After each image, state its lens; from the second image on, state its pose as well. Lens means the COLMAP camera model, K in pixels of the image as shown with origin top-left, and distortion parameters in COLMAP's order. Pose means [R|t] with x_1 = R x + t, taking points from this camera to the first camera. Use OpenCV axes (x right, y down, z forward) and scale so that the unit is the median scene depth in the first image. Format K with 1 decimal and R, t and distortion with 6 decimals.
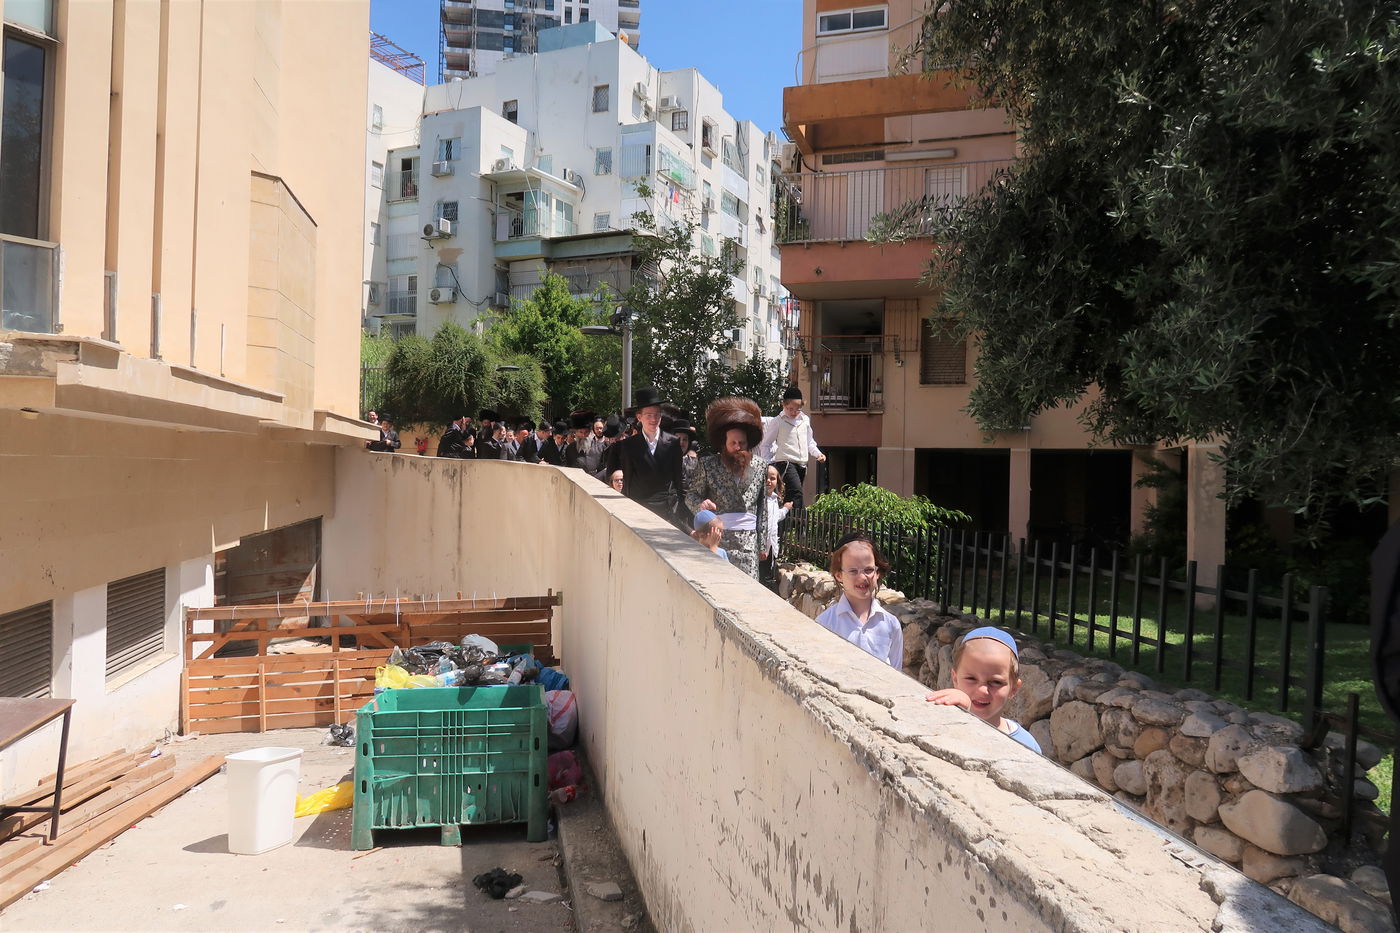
lens RADIAL K [[1005.0, 0, 704.7], [0, 1005.0, 467.4], [0, 0, 1]] dist [-0.009116, 0.001003]
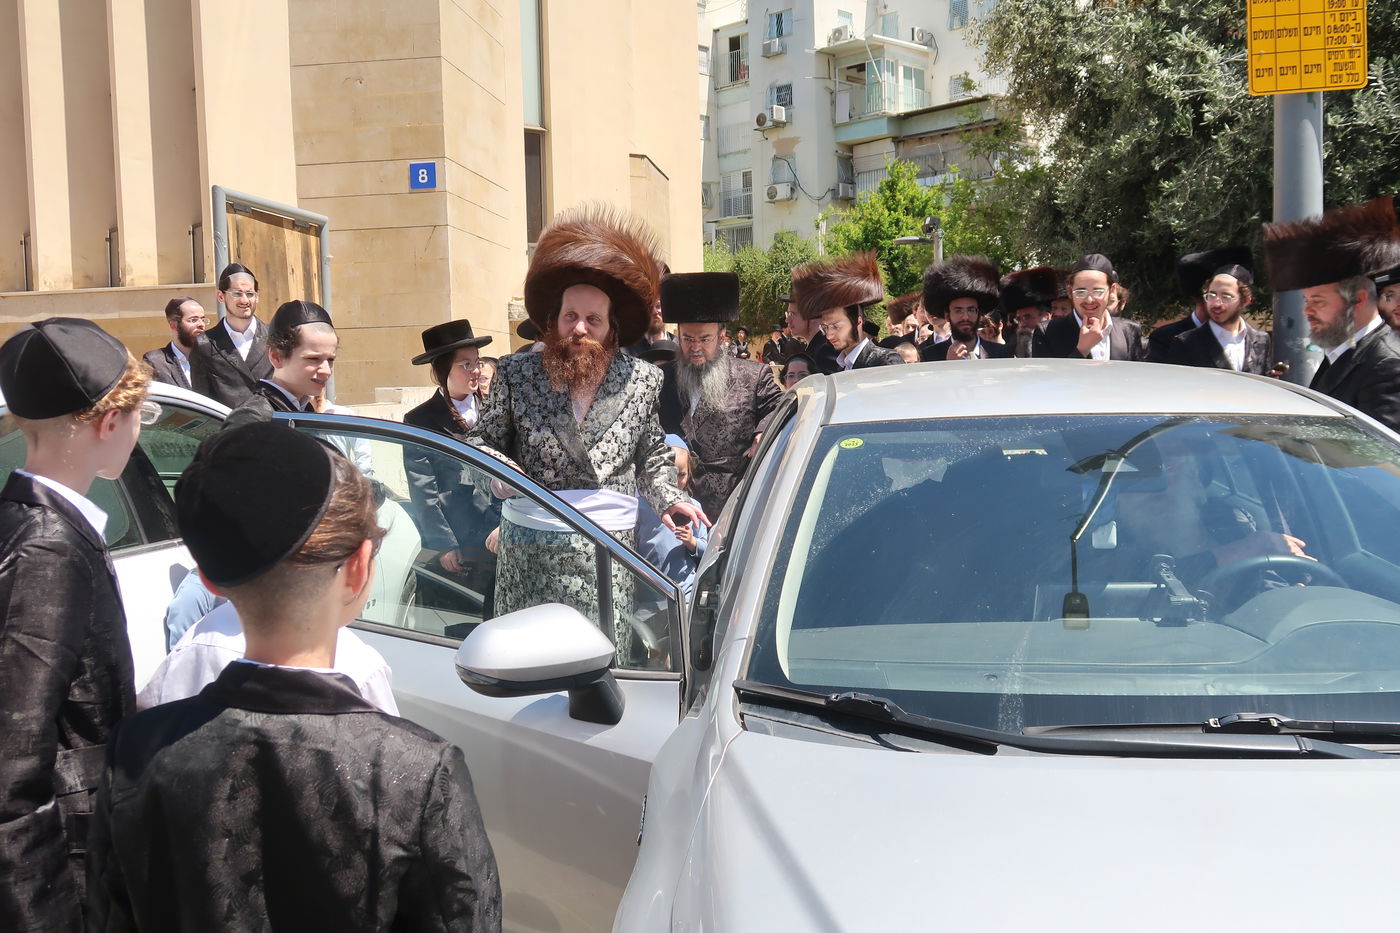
lens RADIAL K [[1356.5, 0, 702.5], [0, 1356.5, 462.6], [0, 0, 1]] dist [0.018637, 0.000000]
pose [[0.946794, -0.029263, -0.320506, 0.051839], [0.046218, 0.997898, 0.045419, 0.009438], [0.318503, -0.057816, 0.946157, -0.171364]]
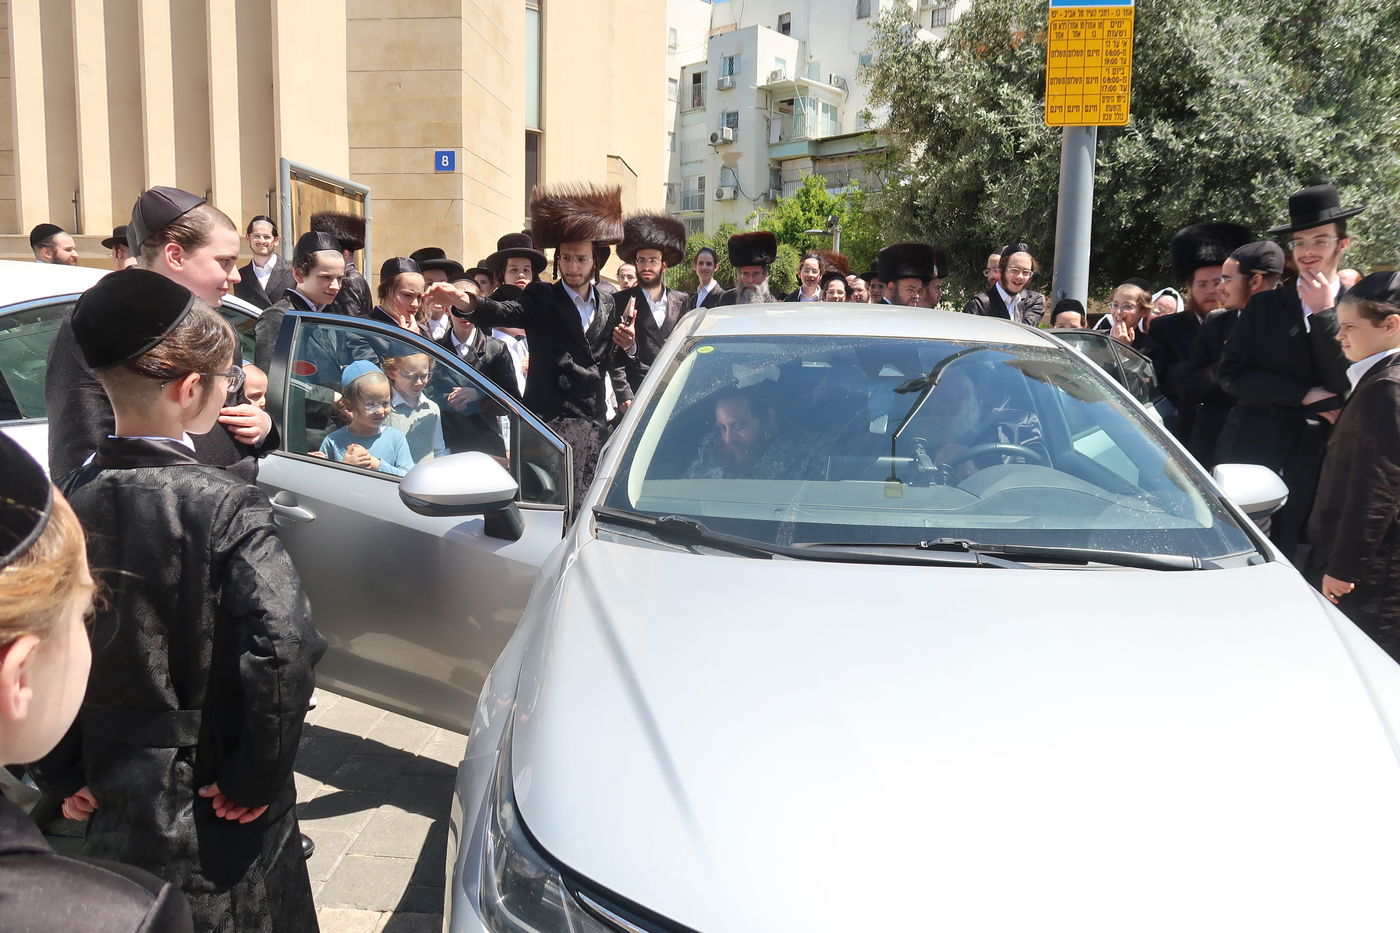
lens RADIAL K [[1005.0, 0, 696.5], [0, 1005.0, 464.4], [0, 0, 1]] dist [-0.009116, 0.001003]
pose [[0.957452, 0.033066, -0.286691, 0.056303], [-0.000391, 0.993562, 0.113291, 0.011803], [0.288591, -0.108359, 0.951301, -0.171247]]
